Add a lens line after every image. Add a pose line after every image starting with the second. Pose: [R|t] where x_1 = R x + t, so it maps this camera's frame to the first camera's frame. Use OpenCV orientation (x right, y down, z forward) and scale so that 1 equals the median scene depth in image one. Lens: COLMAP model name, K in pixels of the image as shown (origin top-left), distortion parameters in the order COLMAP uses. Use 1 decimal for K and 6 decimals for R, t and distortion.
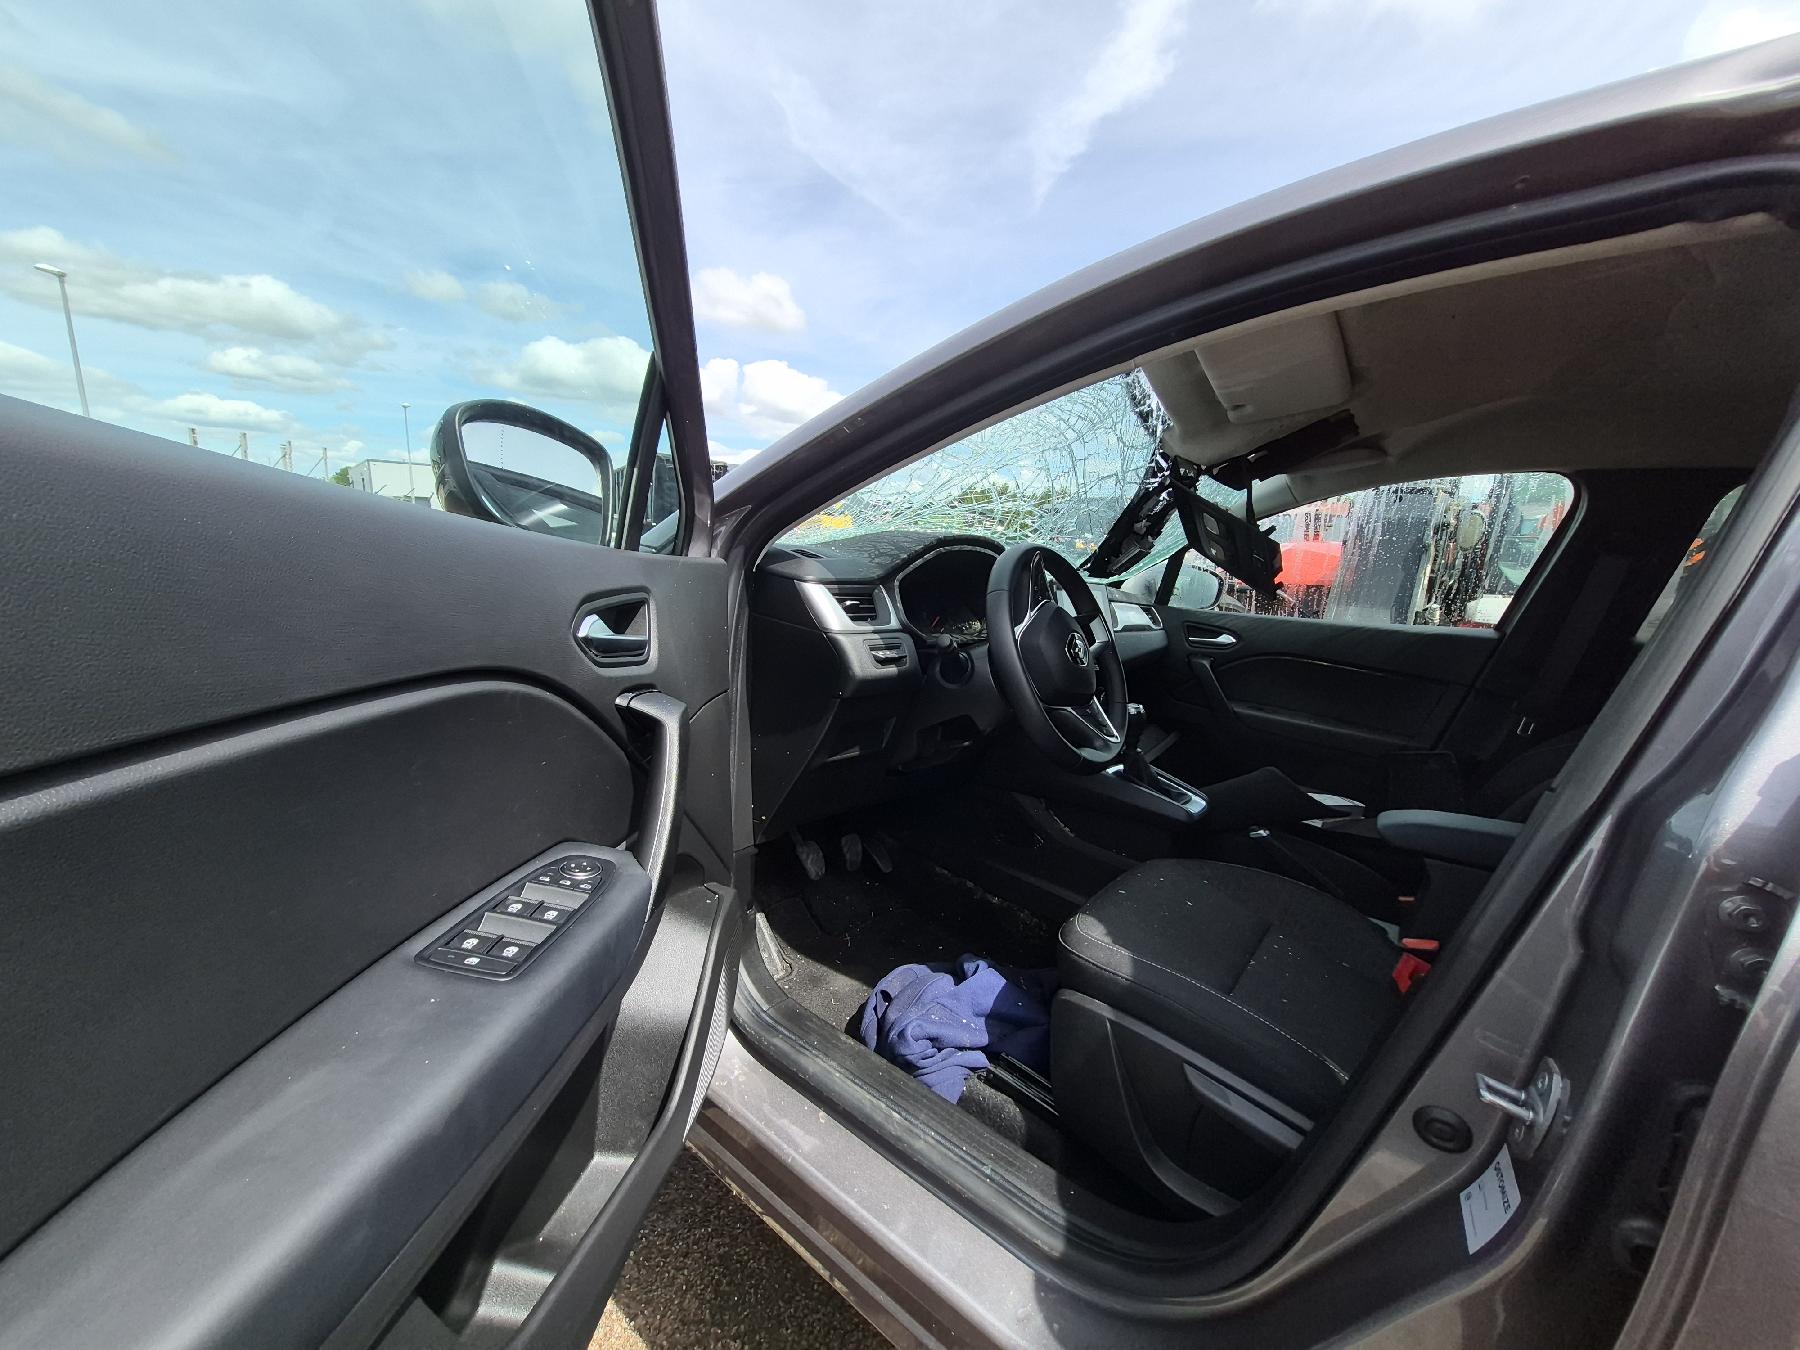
lens RADIAL K [[722.7, 0, 890.1], [0, 722.7, 678.9], [0, 0, 1]] dist [0.007205, -0.002309]
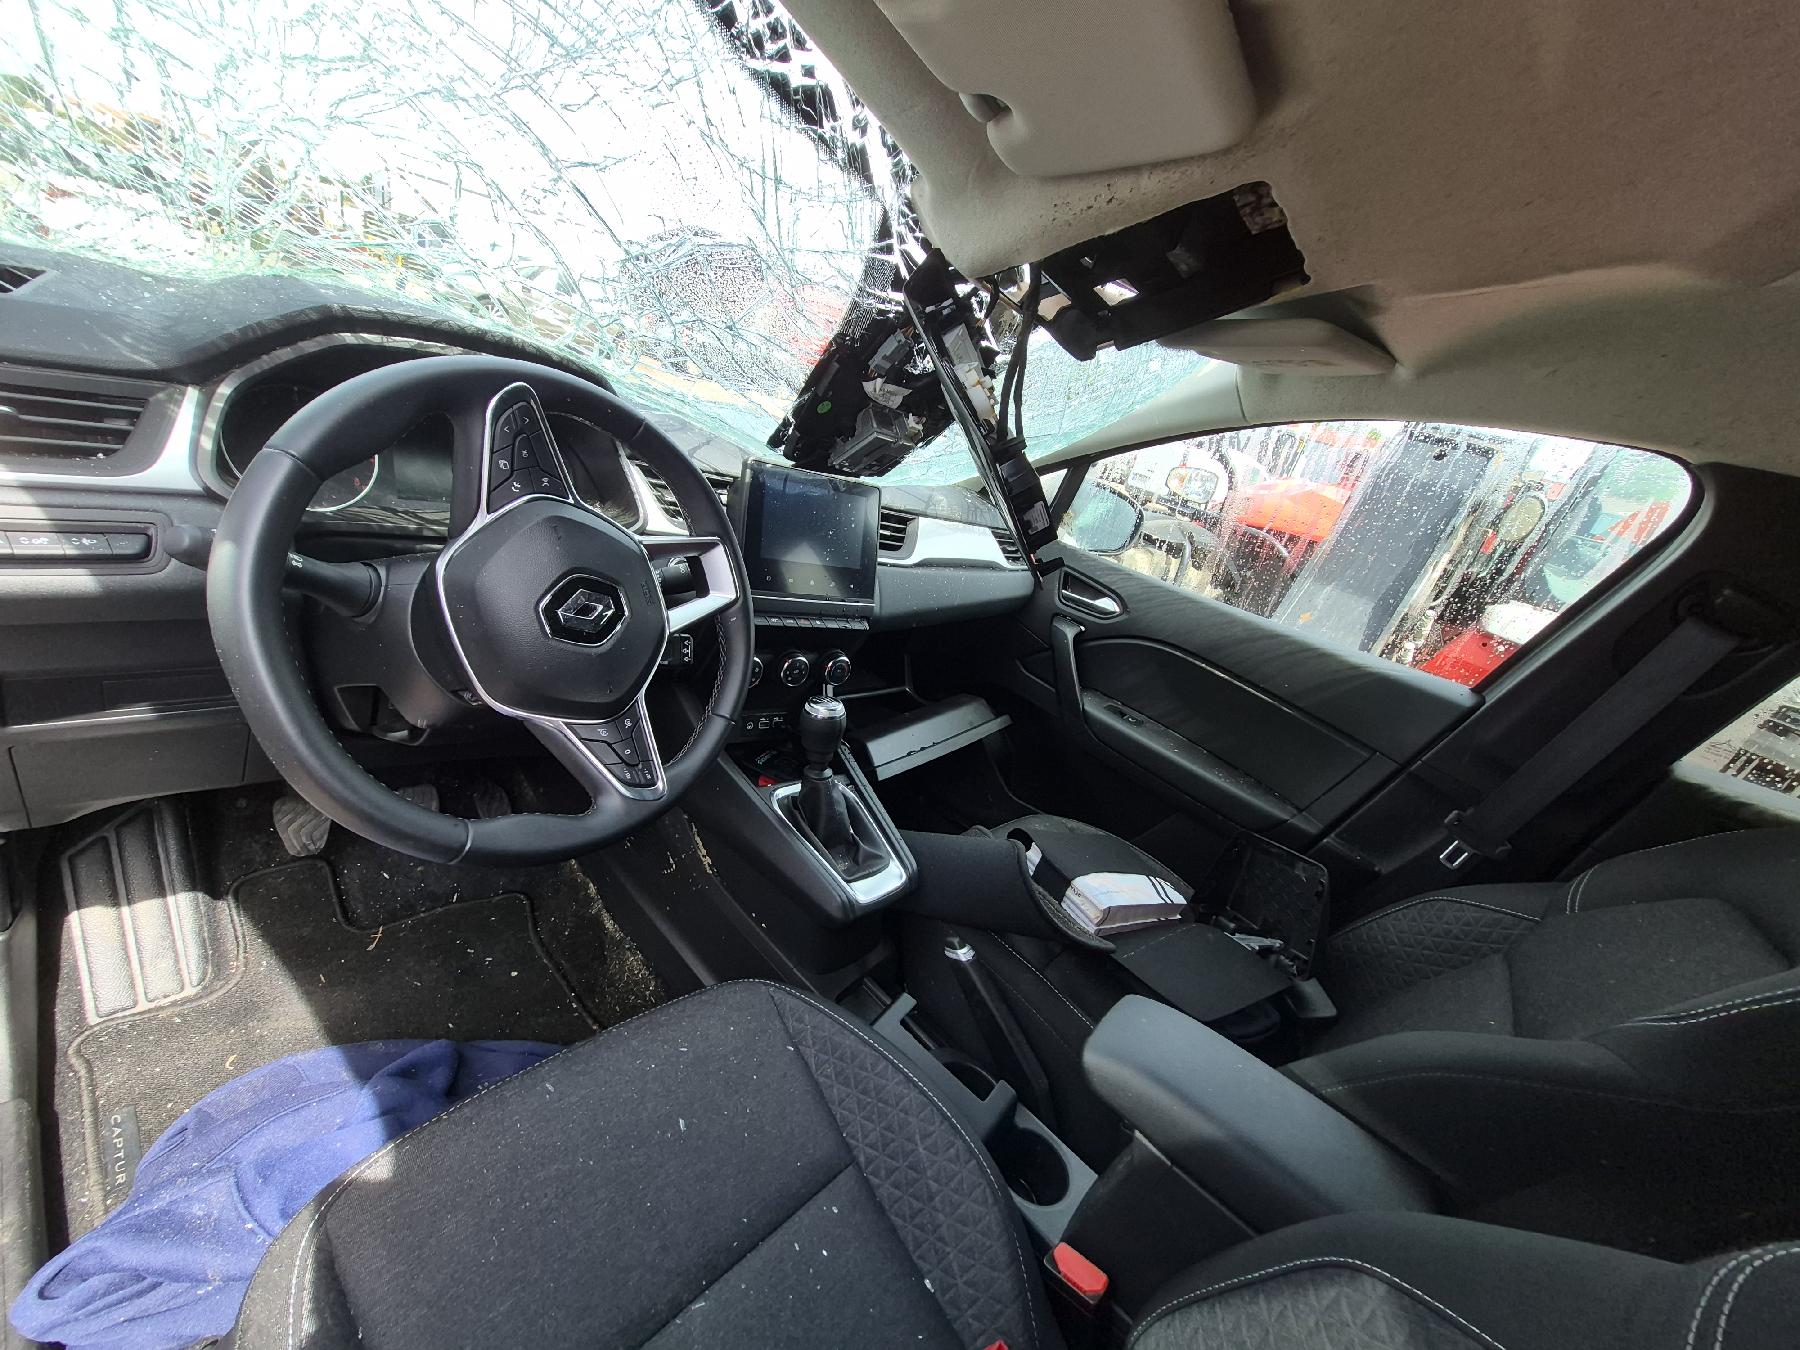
lens RADIAL K [[722.7, 0, 913.8], [0, 722.7, 691.5], [0, 0, 1]] dist [0.007205, -0.002309]
pose [[0.977921, 0.207652, 0.023486, 0.352336], [-0.207808, 0.954430, 0.214194, -0.104343], [0.022062, -0.214346, 0.976509, 0.382706]]
